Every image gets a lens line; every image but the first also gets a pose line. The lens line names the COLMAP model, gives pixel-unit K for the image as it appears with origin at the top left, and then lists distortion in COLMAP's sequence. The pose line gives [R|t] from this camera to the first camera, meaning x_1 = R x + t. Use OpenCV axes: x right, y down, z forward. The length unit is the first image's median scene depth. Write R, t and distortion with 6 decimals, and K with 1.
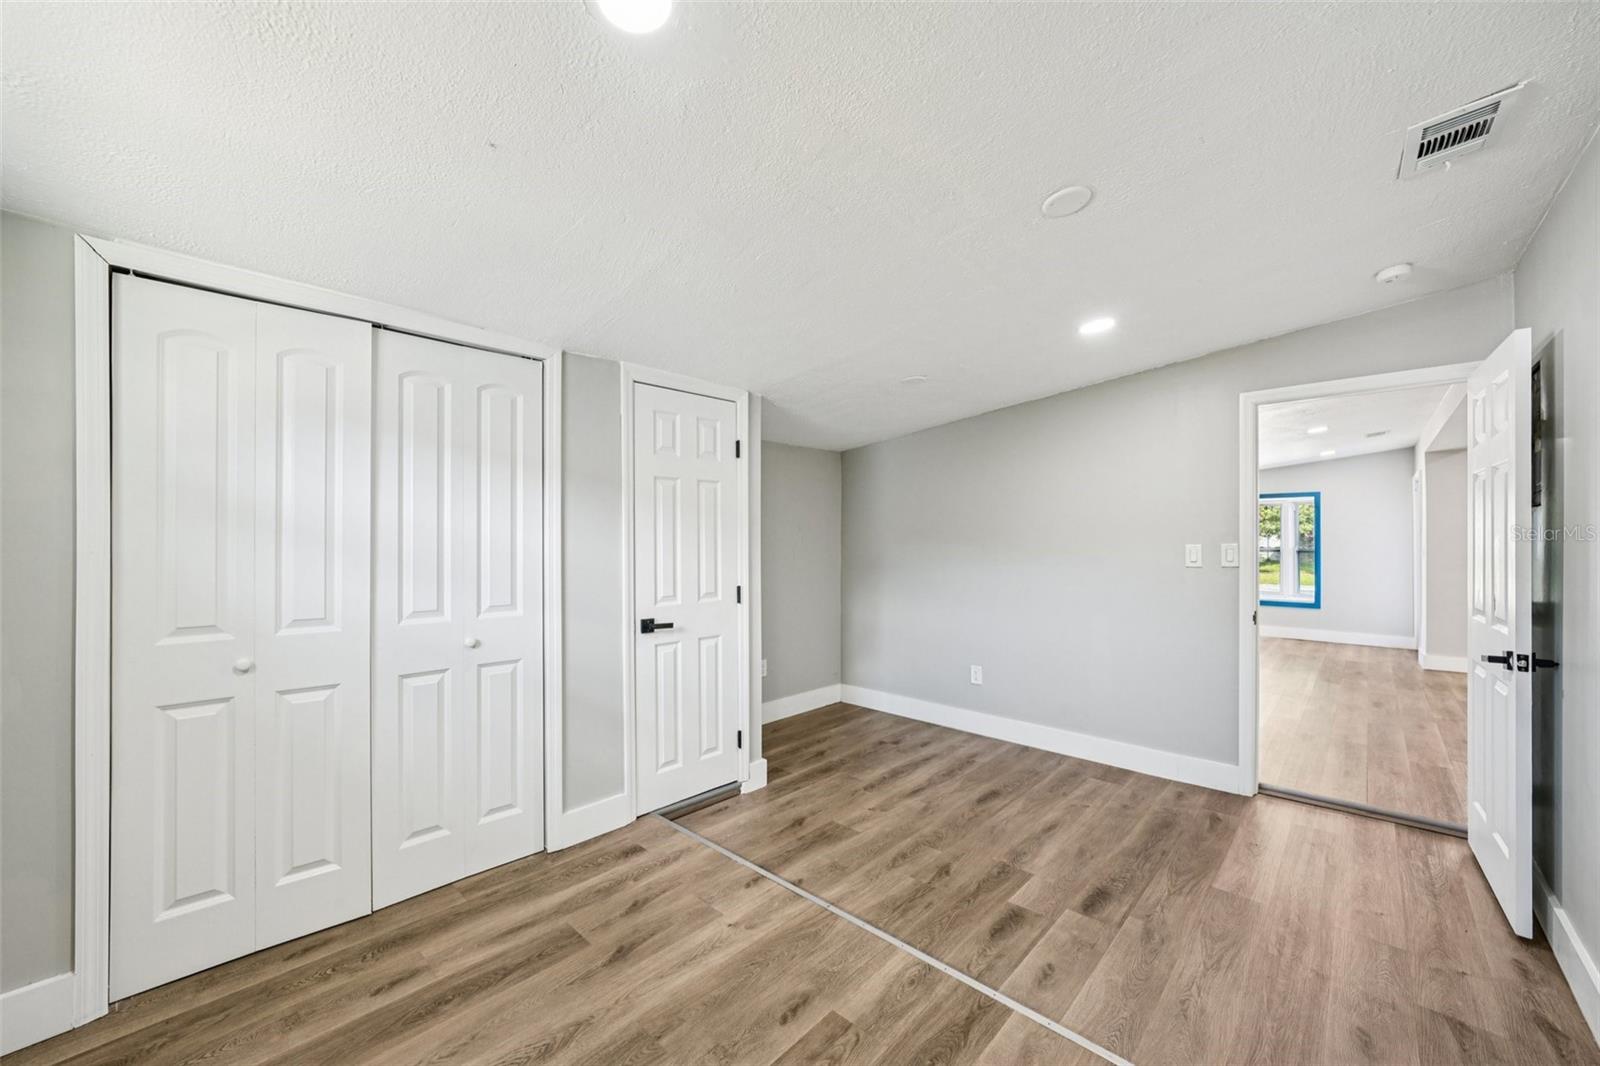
lens RADIAL K [[613.5, 0, 781.1], [0, 613.5, 539.7], [0, 0, 1]] dist [-0.003430, 0.000191]
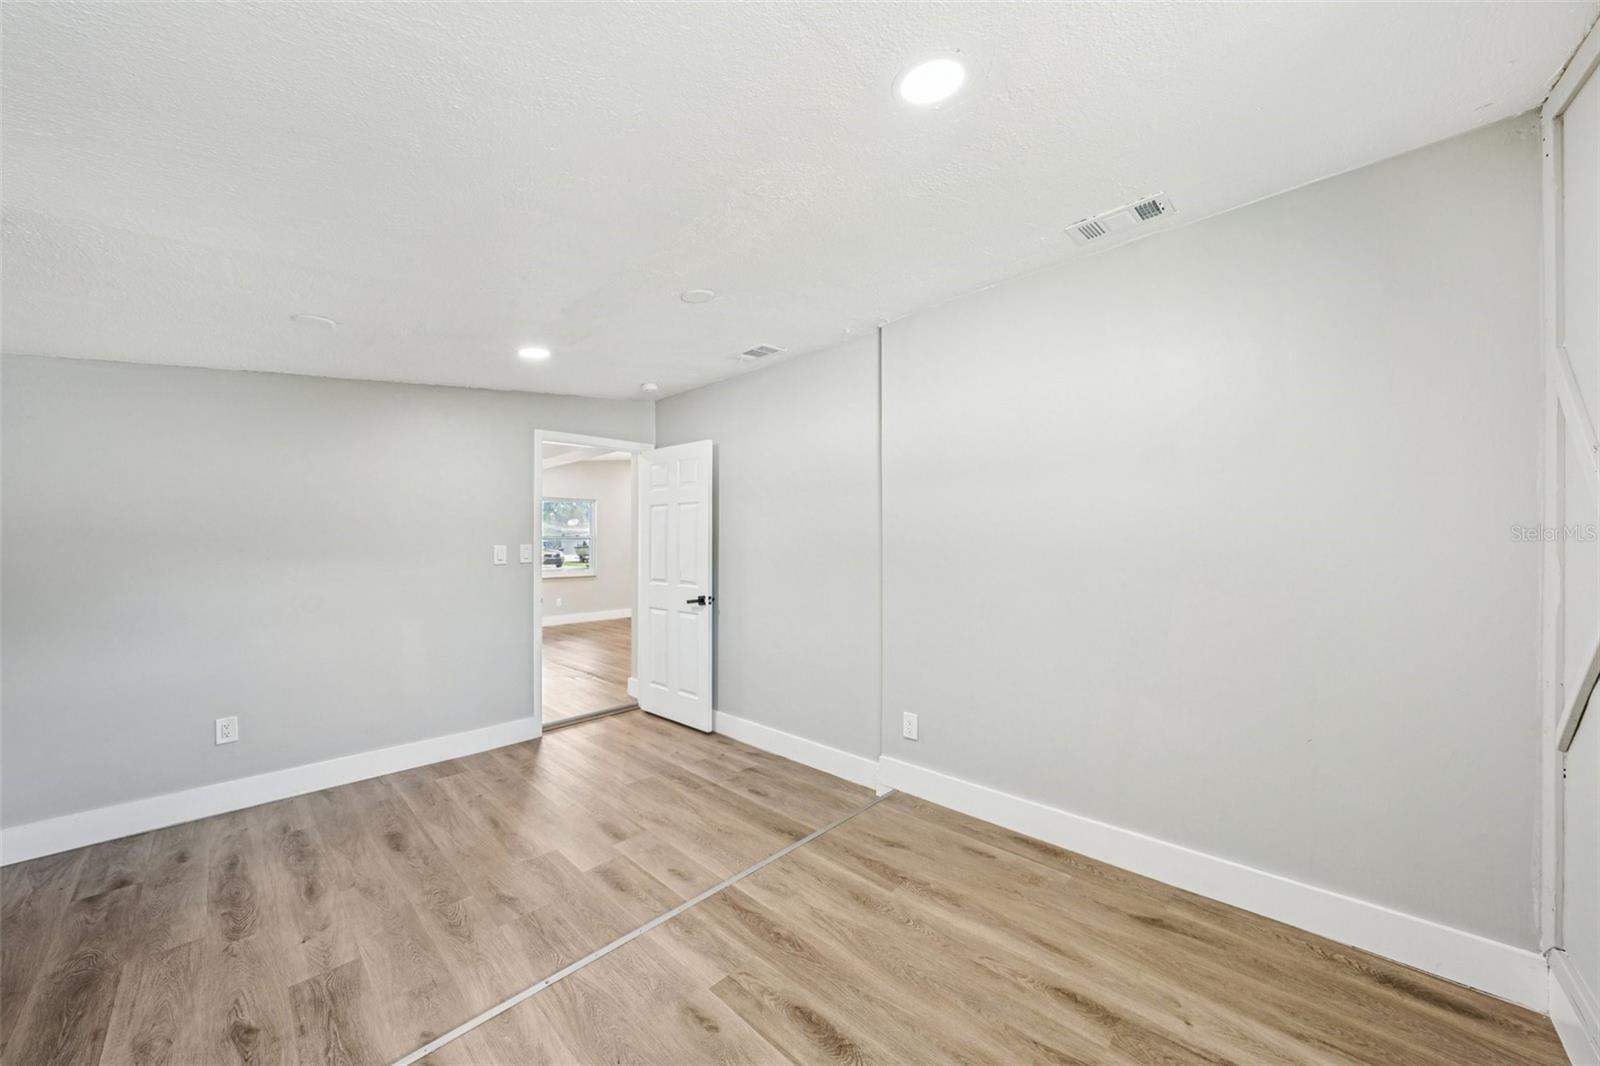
lens RADIAL K [[577.6, 0, 800.0], [0, 577.6, 533.0], [0, 0, 1]] dist [-0.021806, 0.005639]
pose [[-0.015055, 0.018584, 0.999714, -0.487261], [0.001709, 0.999826, -0.018560, 0.005440], [-0.999885, 0.001429, -0.015084, 0.461905]]
